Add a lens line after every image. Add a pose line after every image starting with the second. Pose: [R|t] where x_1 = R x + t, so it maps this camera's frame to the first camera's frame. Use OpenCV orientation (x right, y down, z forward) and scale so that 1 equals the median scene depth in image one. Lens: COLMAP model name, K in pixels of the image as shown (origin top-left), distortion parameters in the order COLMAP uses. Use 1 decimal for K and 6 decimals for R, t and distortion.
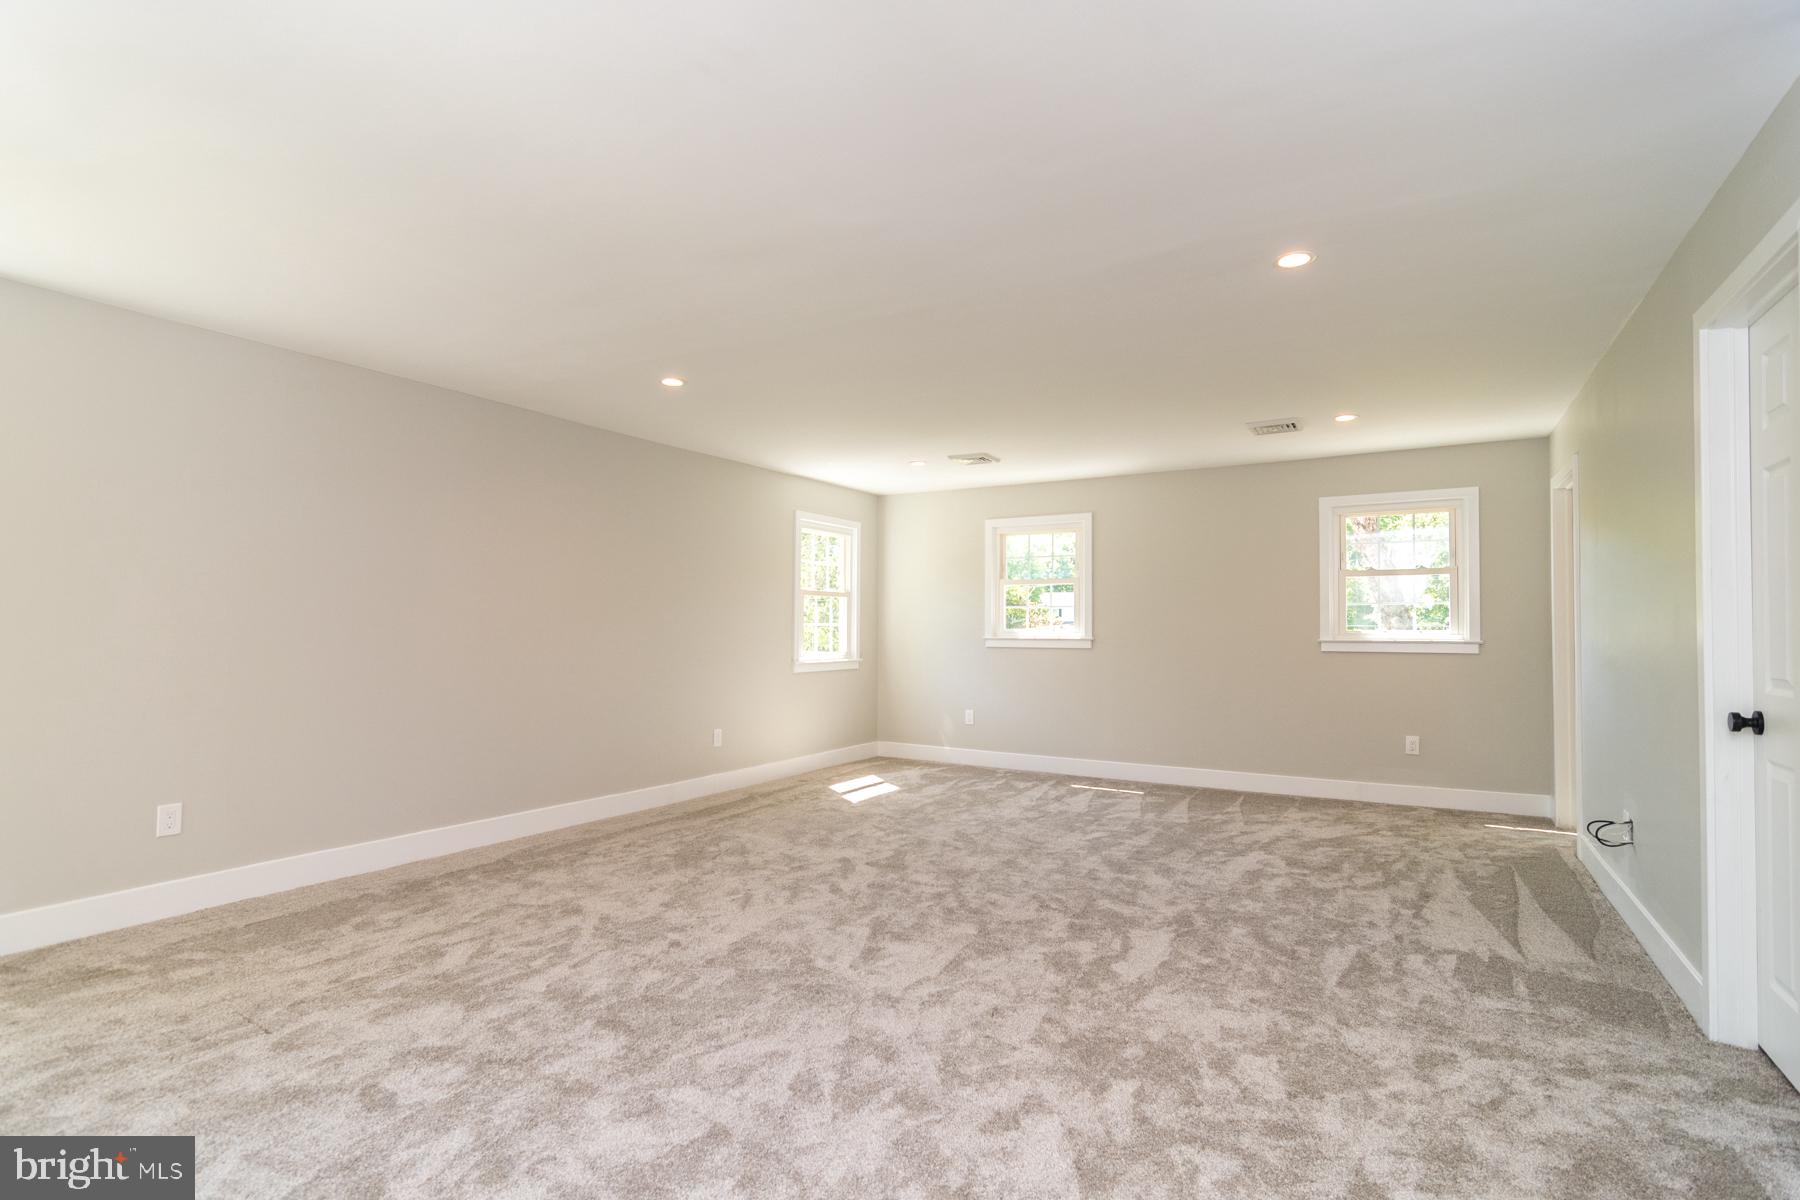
lens RADIAL K [[878.8, 0, 904.3], [0, 878.8, 624.0], [0, 0, 1]] dist [-0.000163, 0.000935]
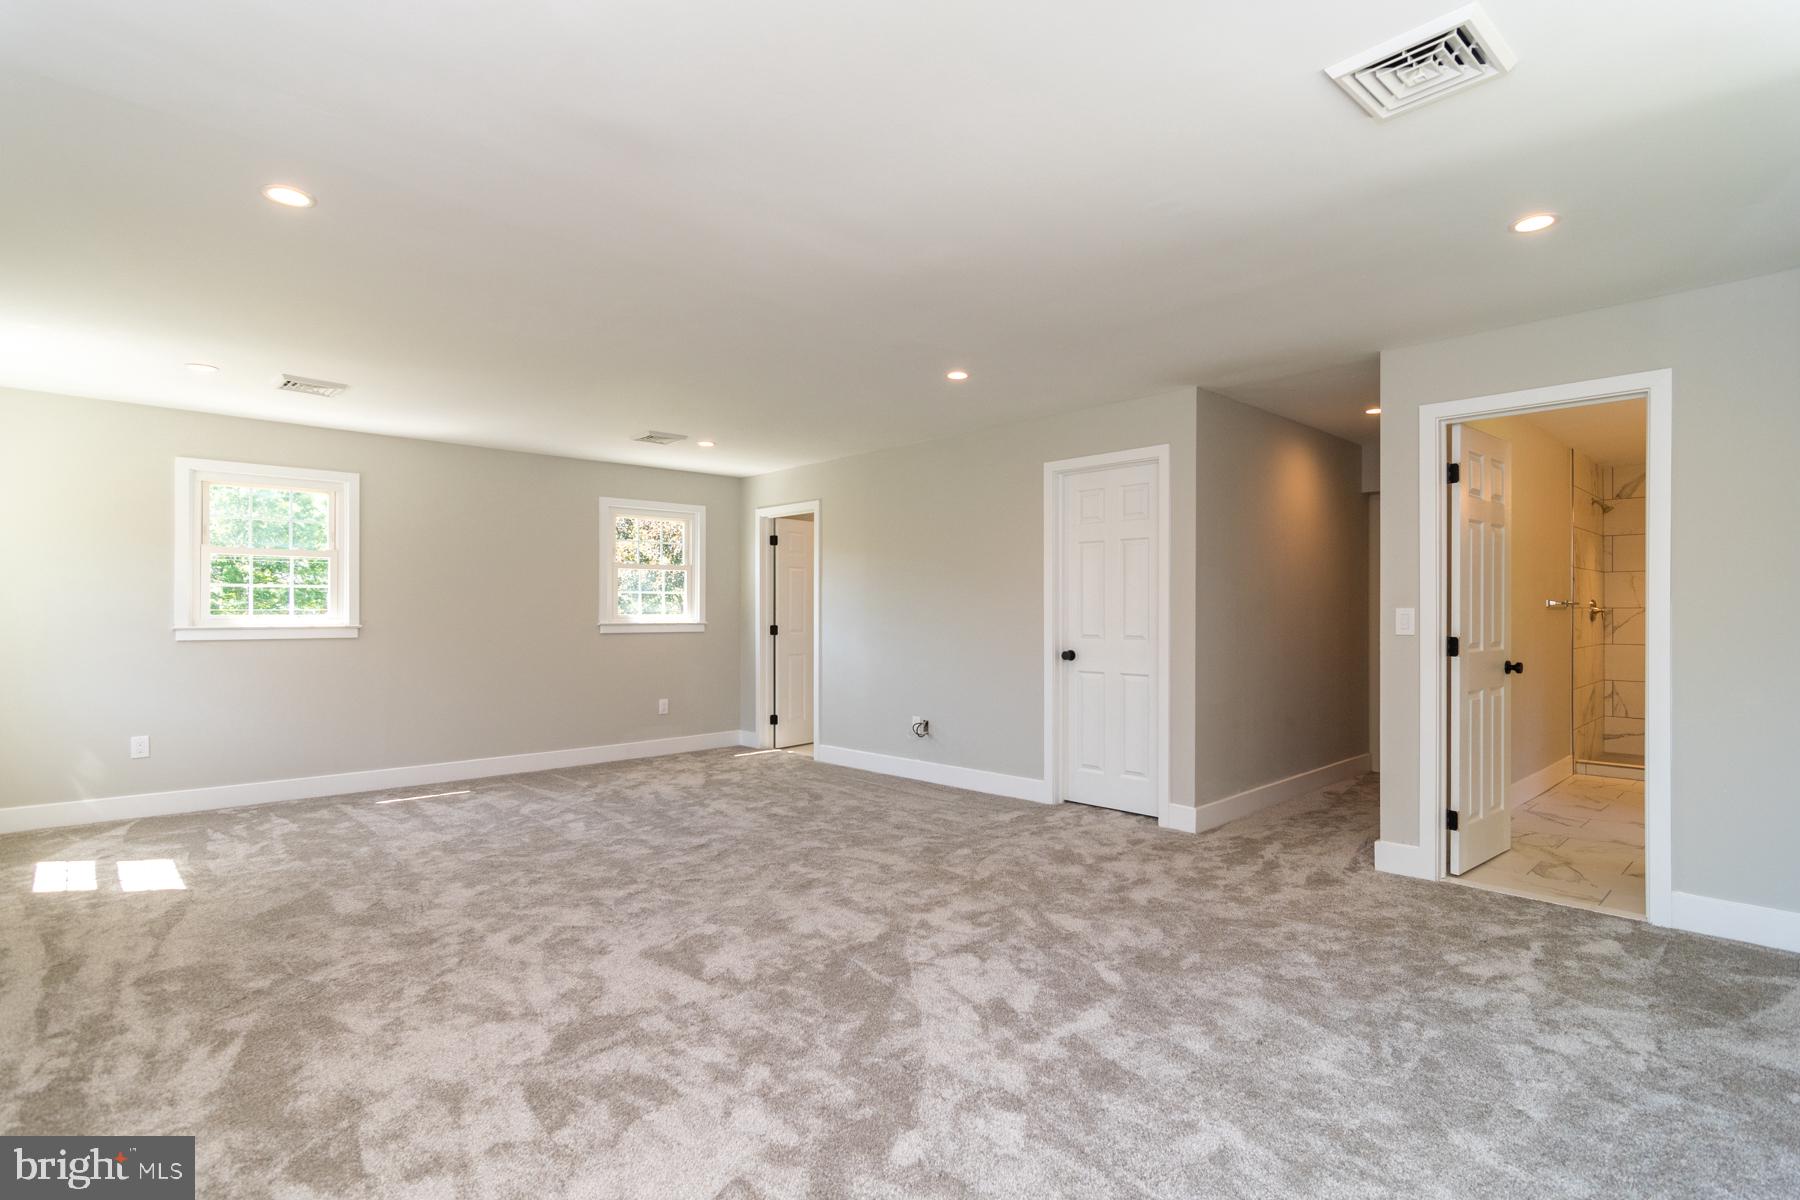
lens RADIAL K [[878.8, 0, 904.3], [0, 878.8, 624.0], [0, 0, 1]] dist [-0.000163, 0.000935]
pose [[0.280591, -0.014290, 0.959721, -0.461504], [-0.002333, 0.999876, 0.015570, 0.000475], [-0.959825, -0.006608, 0.280522, 0.286358]]
